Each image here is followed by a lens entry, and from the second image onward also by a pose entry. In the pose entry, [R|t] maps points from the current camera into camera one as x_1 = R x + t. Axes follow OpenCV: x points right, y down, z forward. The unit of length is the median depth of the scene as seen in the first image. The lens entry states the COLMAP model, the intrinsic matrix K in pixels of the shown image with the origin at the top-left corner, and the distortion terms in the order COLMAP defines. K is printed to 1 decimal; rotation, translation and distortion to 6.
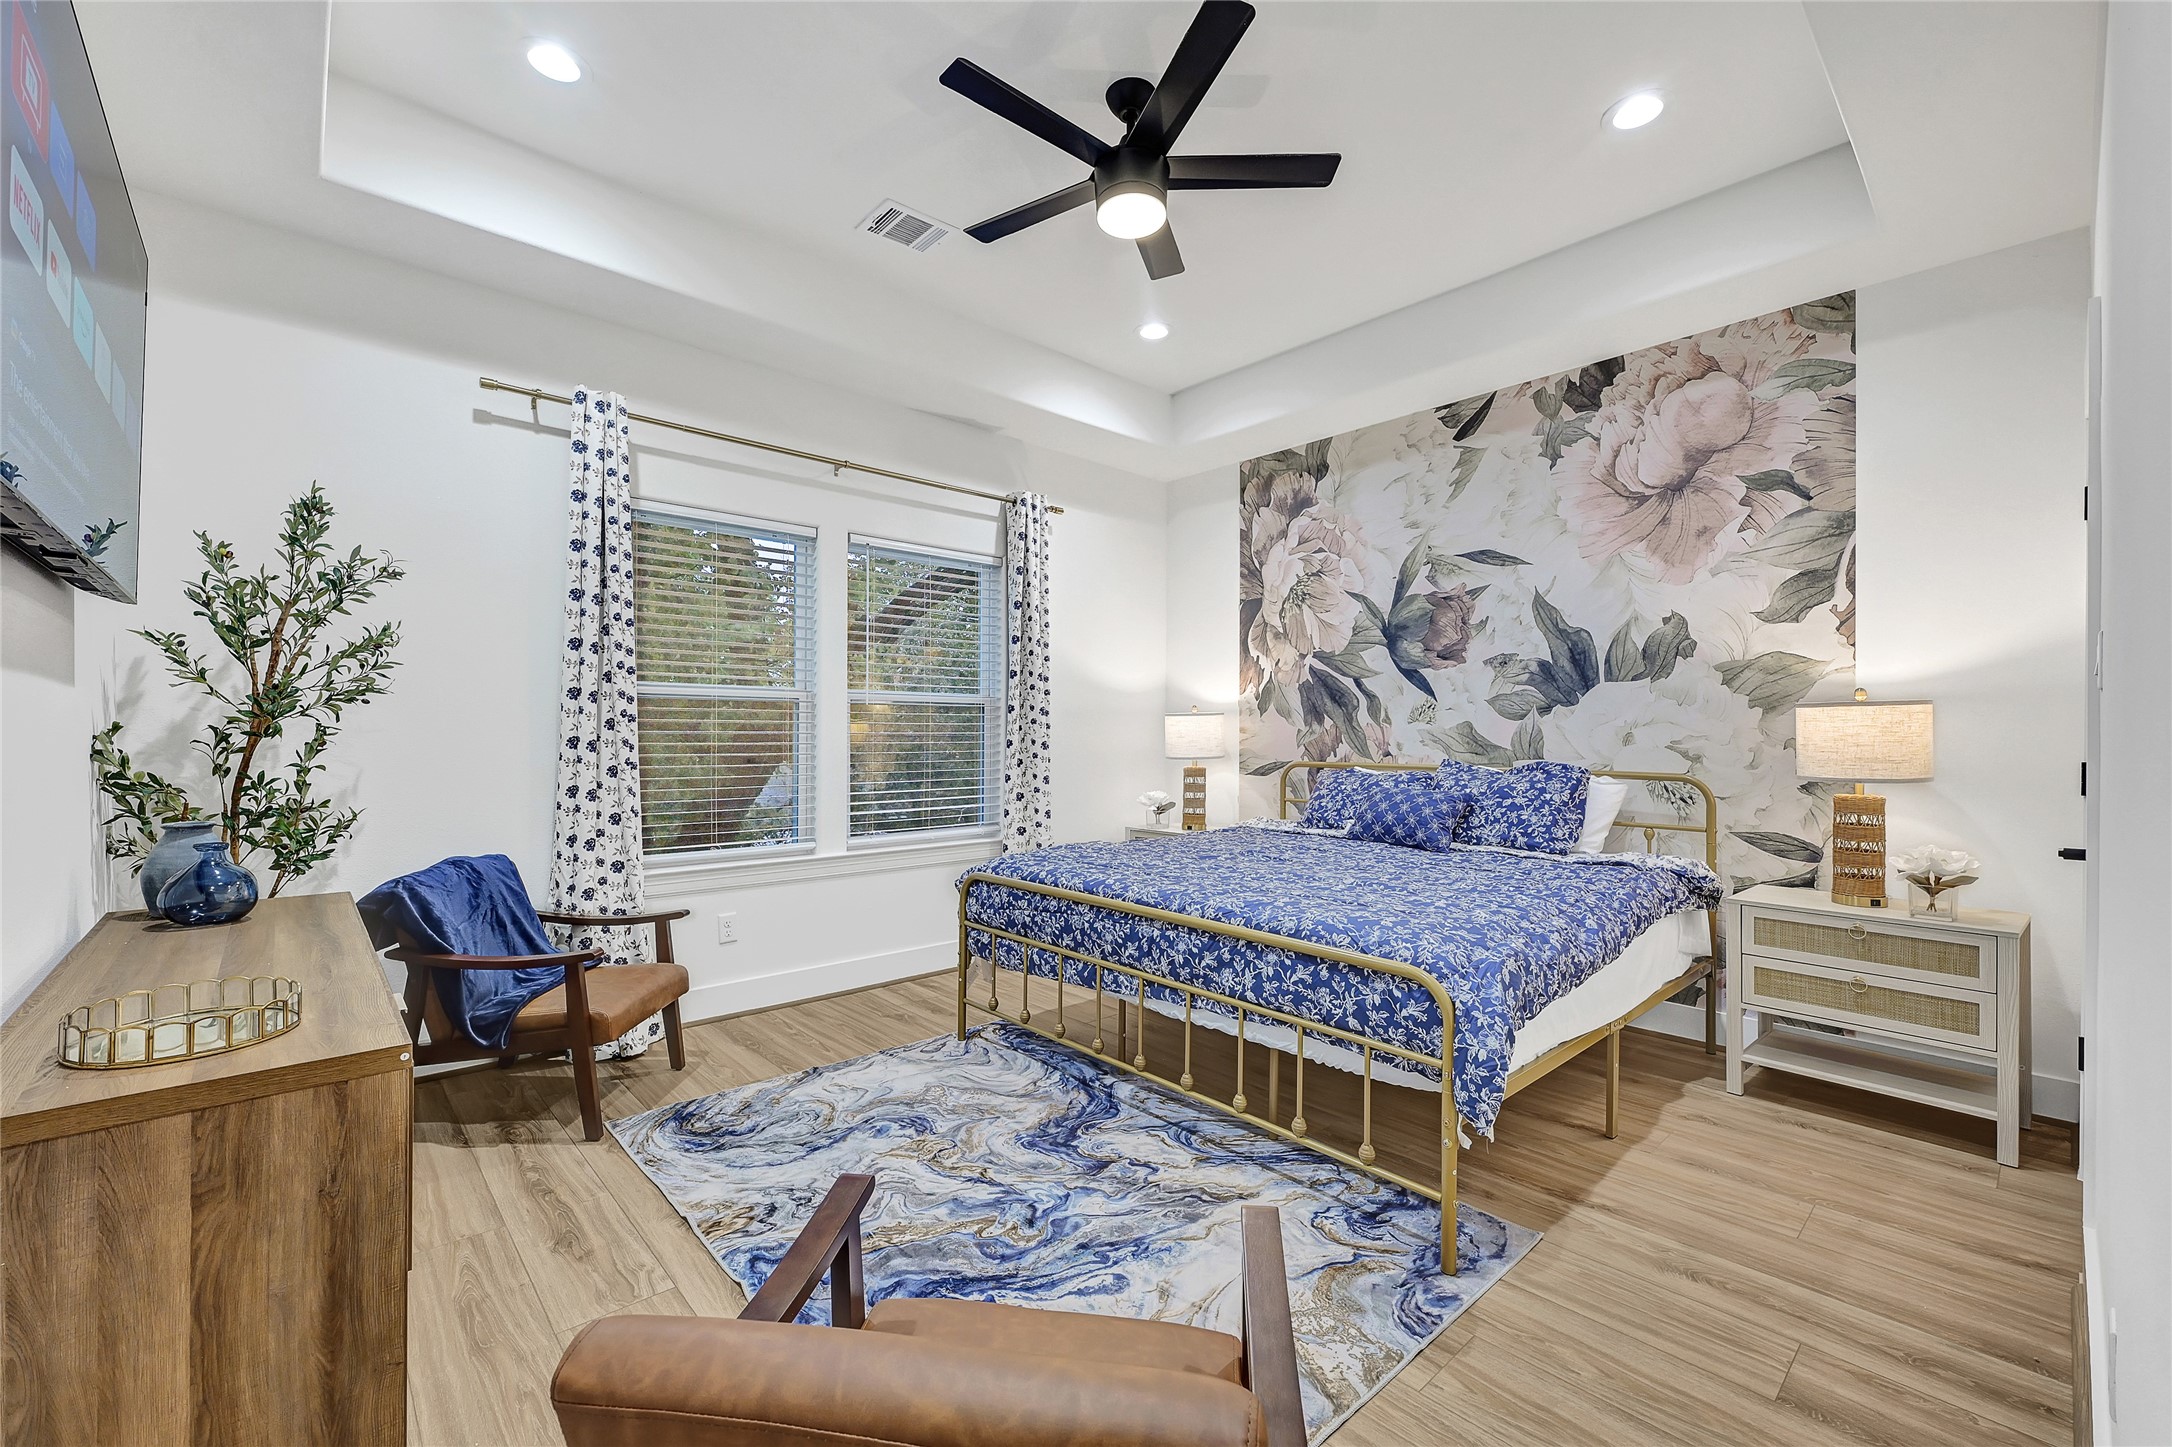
lens RADIAL K [[886.6, 0, 1086.0], [0, 886.6, 723.5], [0, 0, 1]] dist [-0.000635, -0.000062]
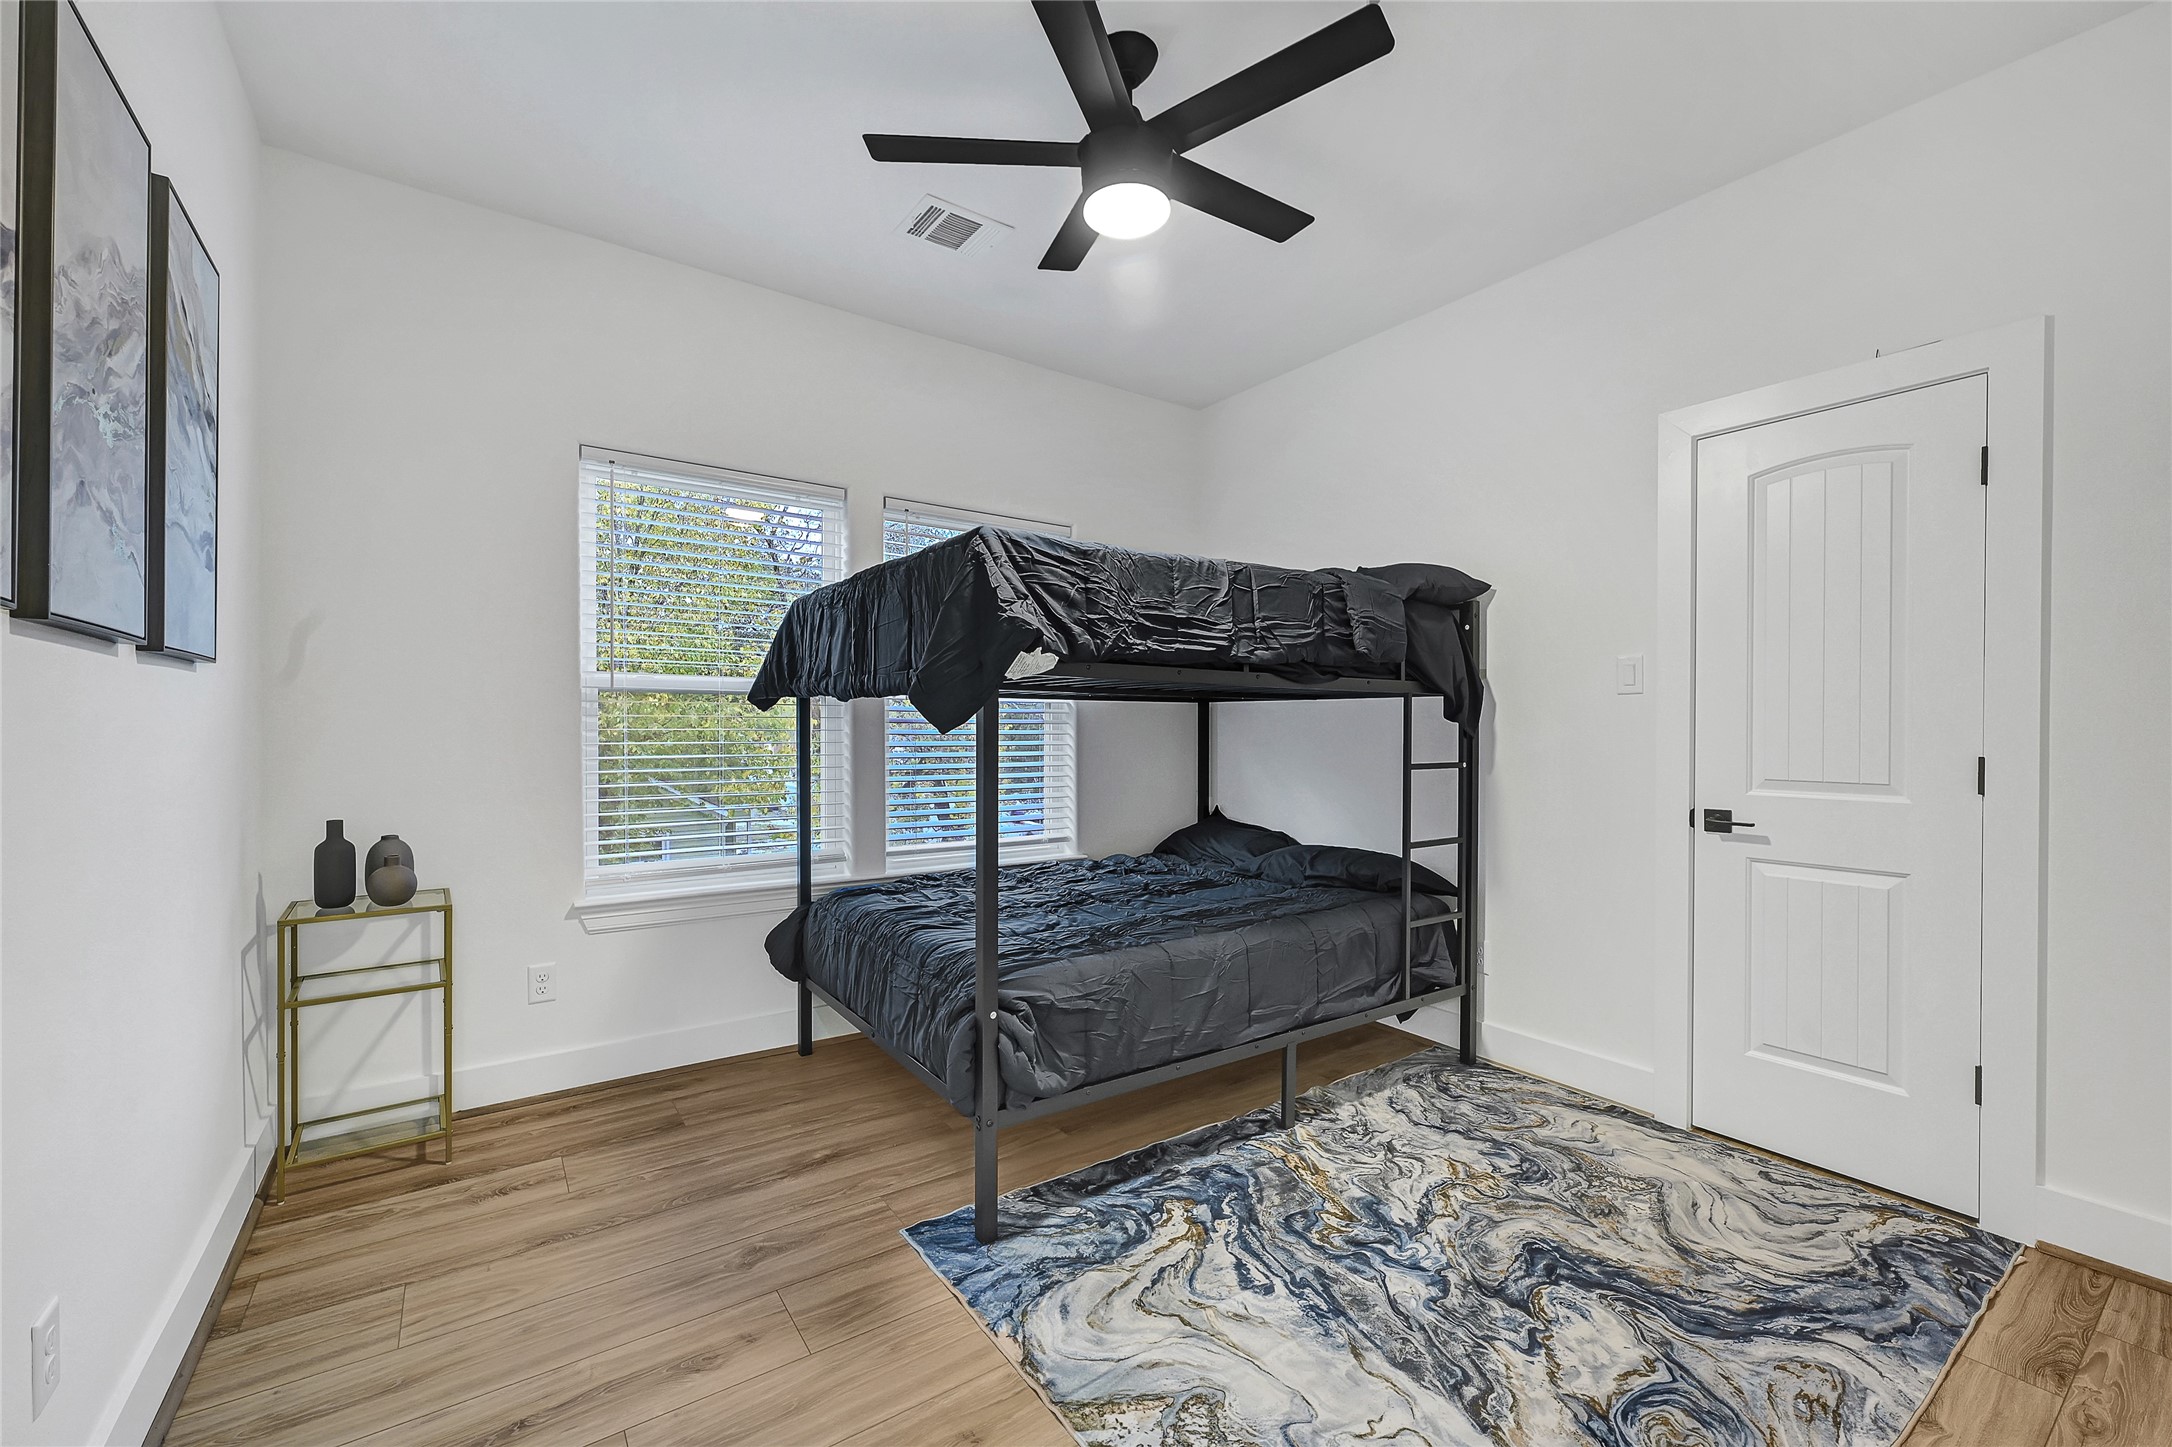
lens RADIAL K [[886.6, 0, 1086.0], [0, 886.6, 723.5], [0, 0, 1]] dist [-0.000635, -0.000062]
pose [[-0.115113, -0.010177, -0.993300, 0.805317], [0.003833, 0.999936, -0.010690, 0.010918], [0.993345, -0.005038, -0.115067, 0.717416]]
